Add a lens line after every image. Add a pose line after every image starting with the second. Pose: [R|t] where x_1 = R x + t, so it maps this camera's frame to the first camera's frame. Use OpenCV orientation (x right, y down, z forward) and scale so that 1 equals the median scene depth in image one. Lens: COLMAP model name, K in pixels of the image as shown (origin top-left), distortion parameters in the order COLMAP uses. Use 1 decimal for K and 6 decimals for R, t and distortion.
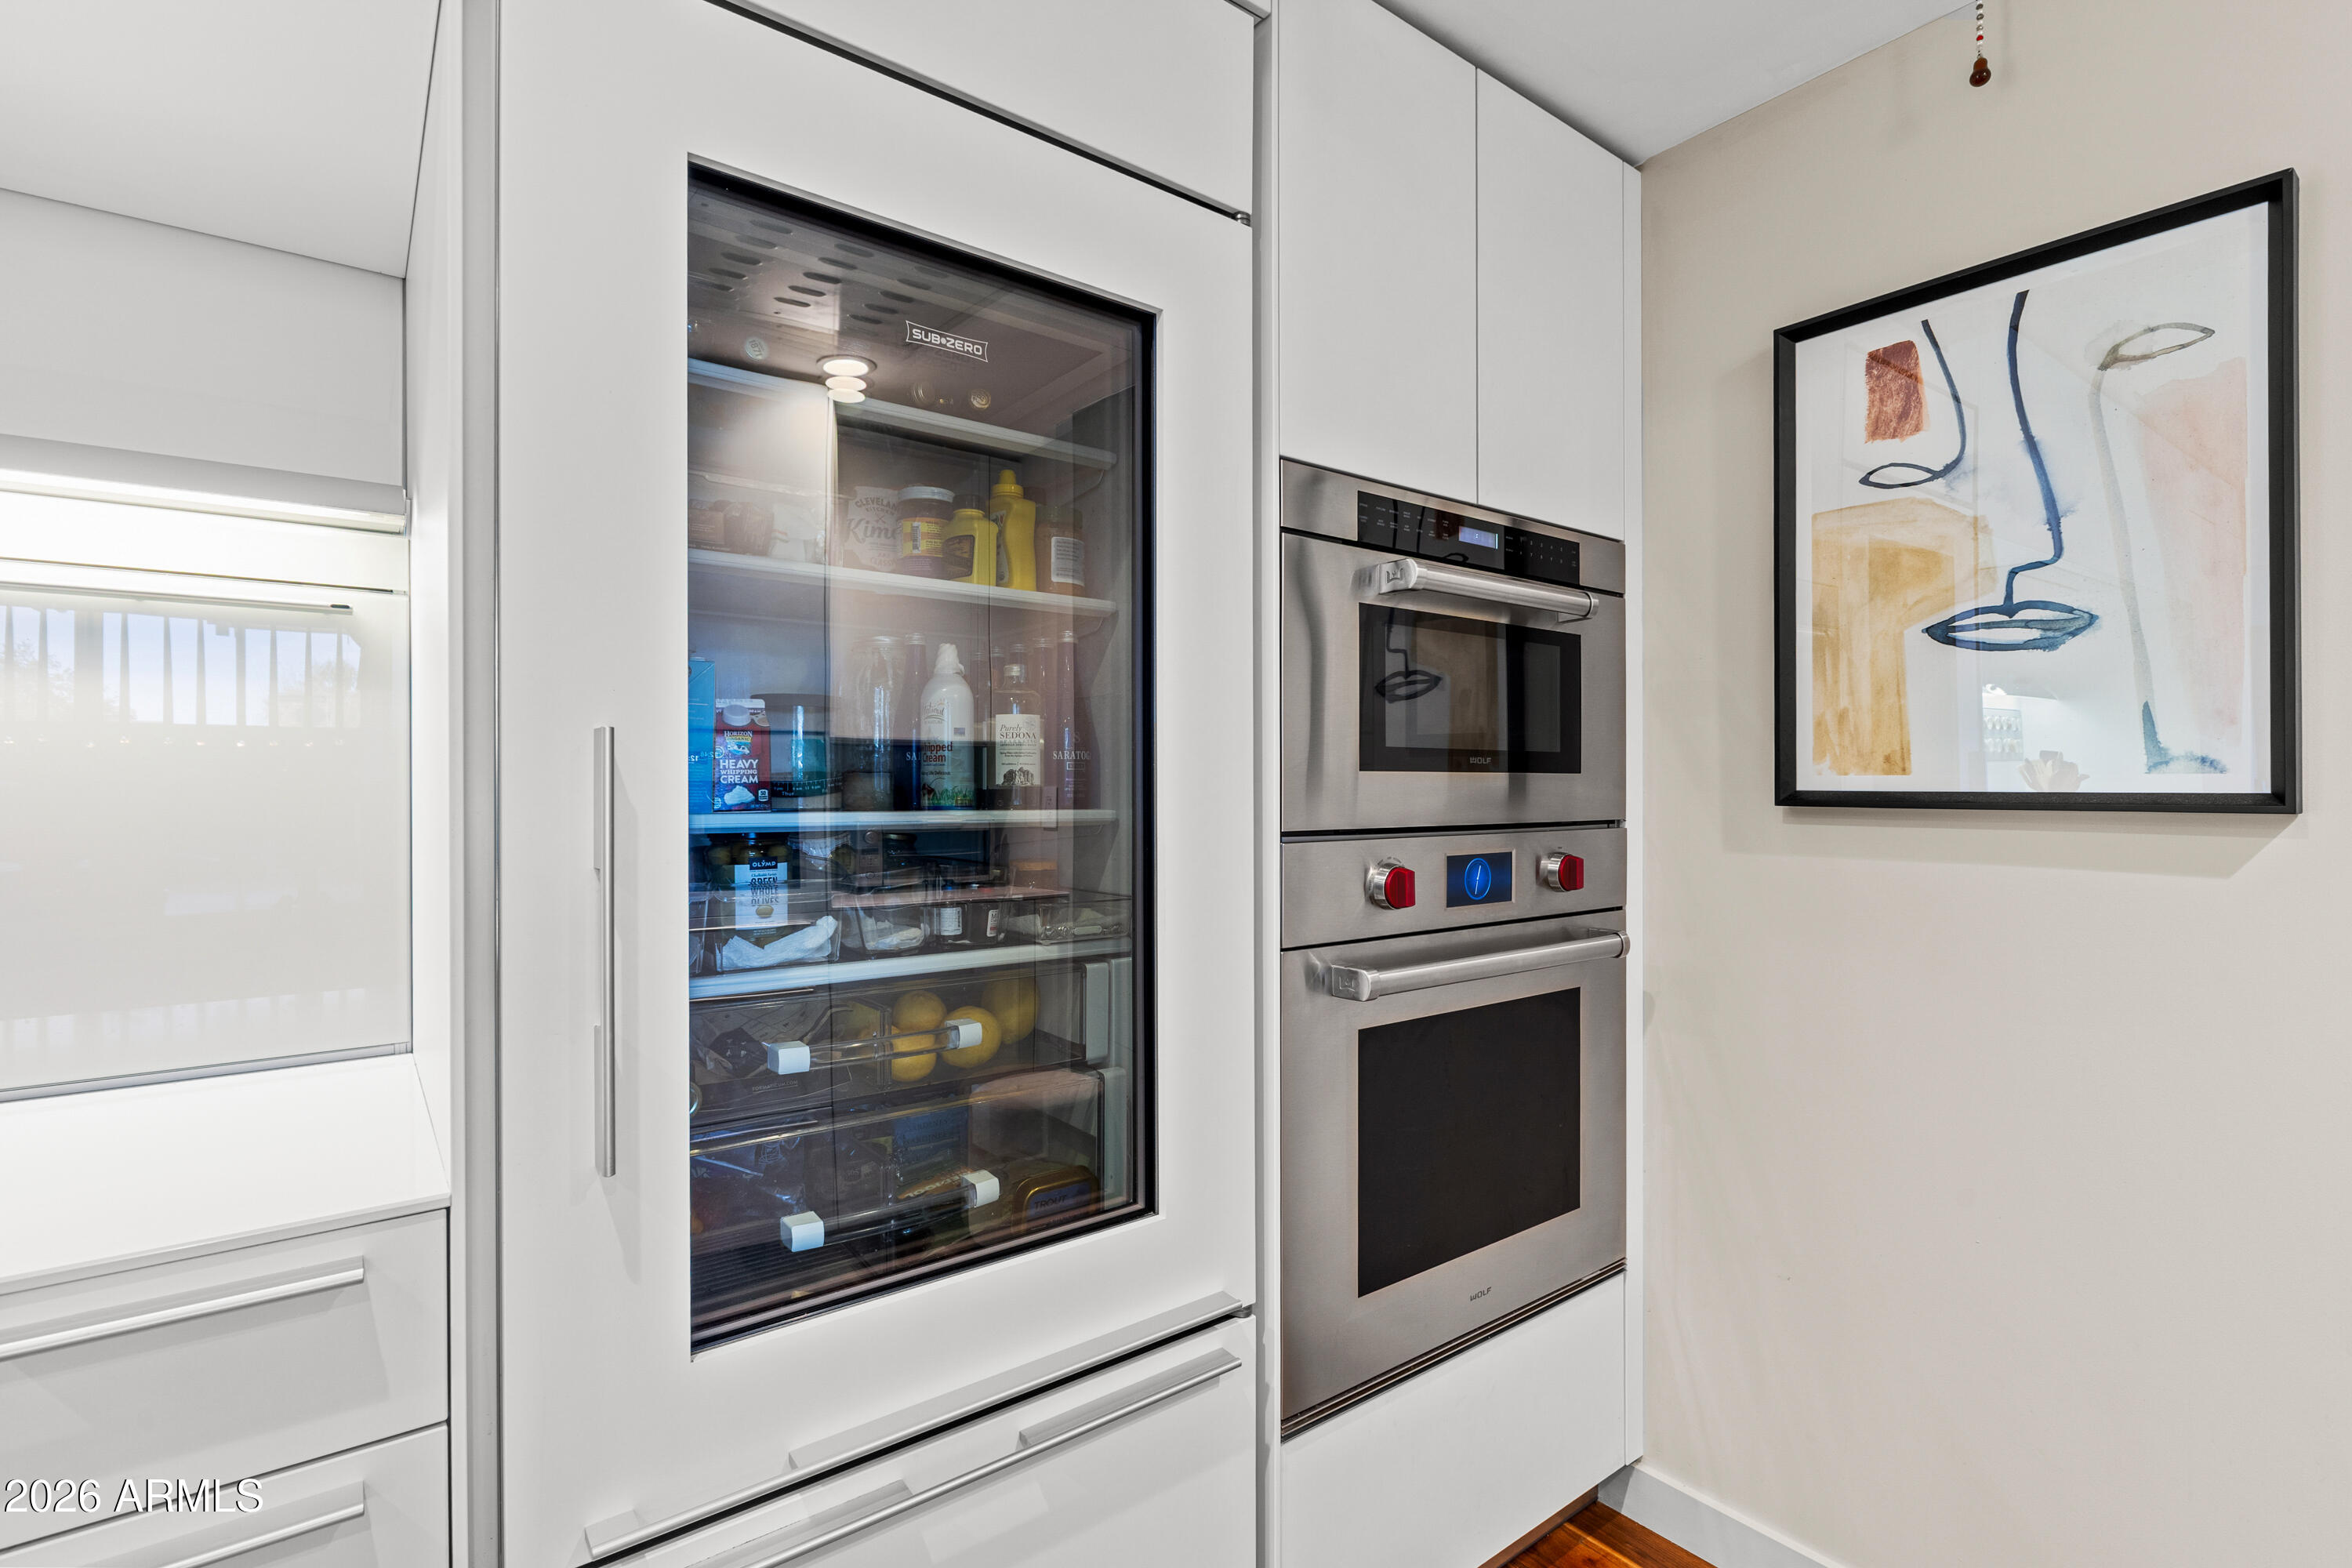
lens RADIAL K [[1082.8, 0, 1166.3], [0, 1082.8, 785.1], [0, 0, 1]] dist [0.002606, -0.000057]
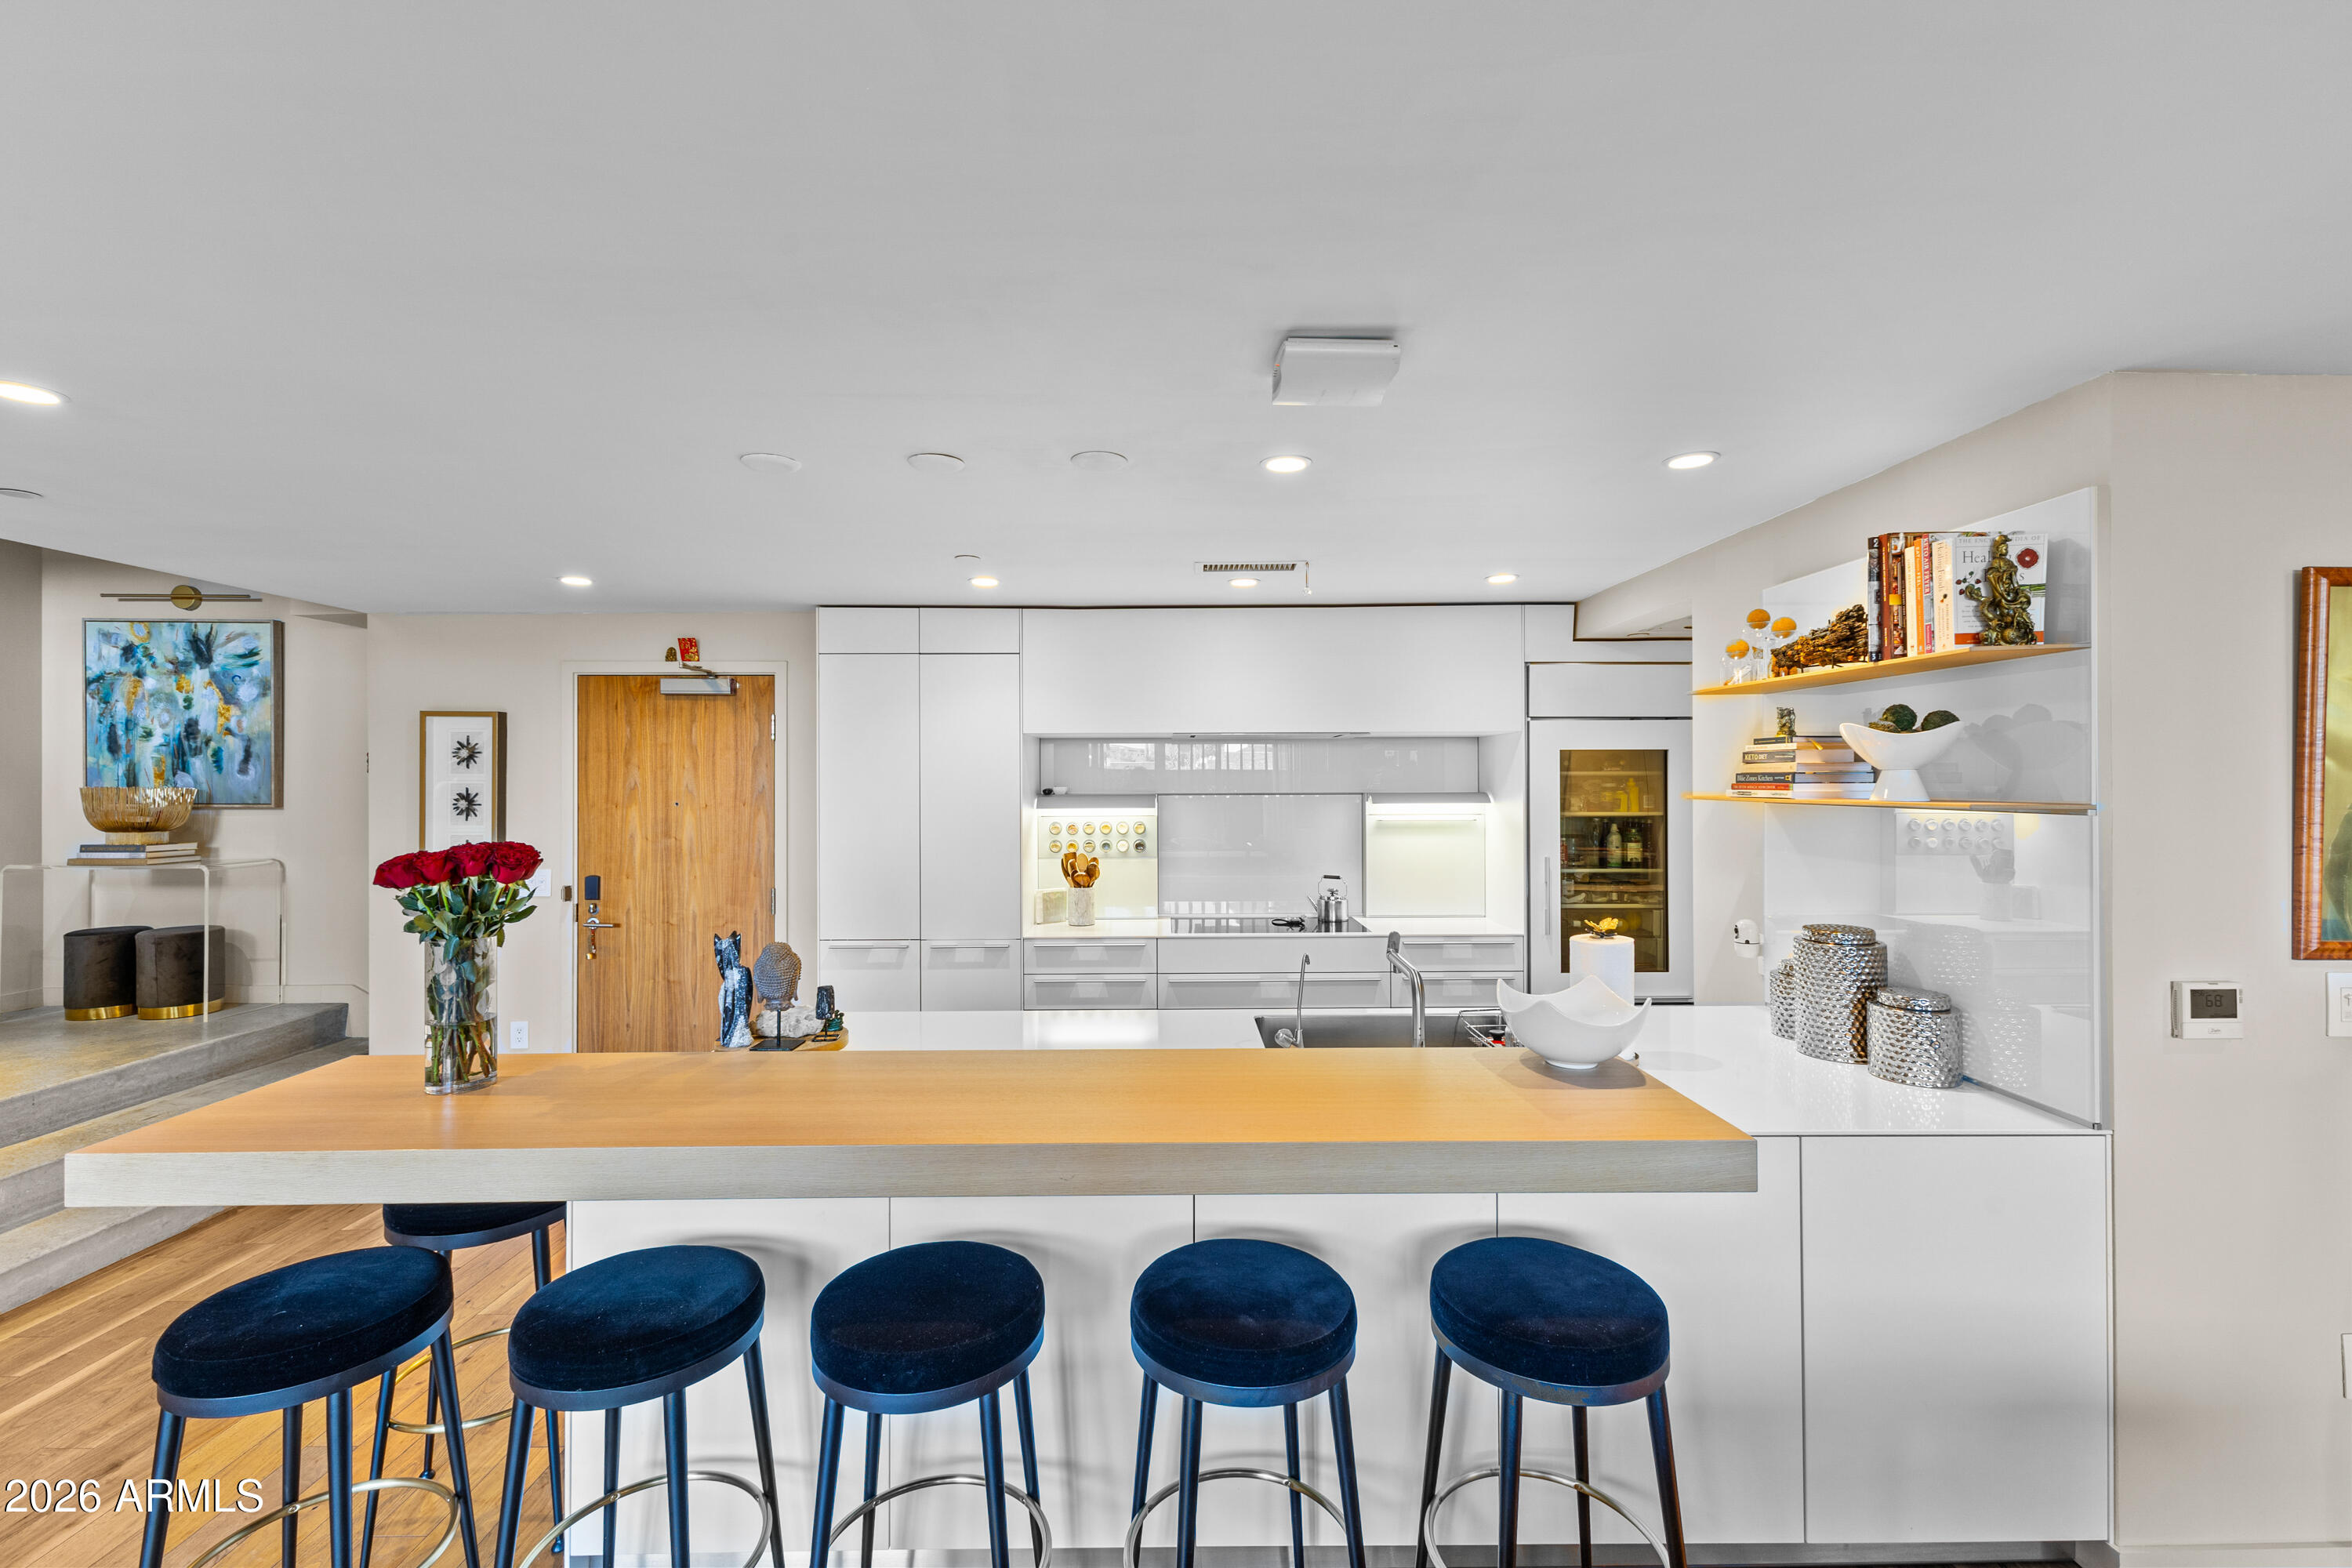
lens RADIAL K [[1013.5, 0, 1161.9], [0, 1013.5, 777.4], [0, 0, 1]] dist [0.011296, -0.003933]
pose [[0.797215, -0.003181, -0.603687, 0.721846], [0.002737, 0.999995, -0.001654, -0.306778], [0.603689, -0.000334, 0.797220, -2.952869]]
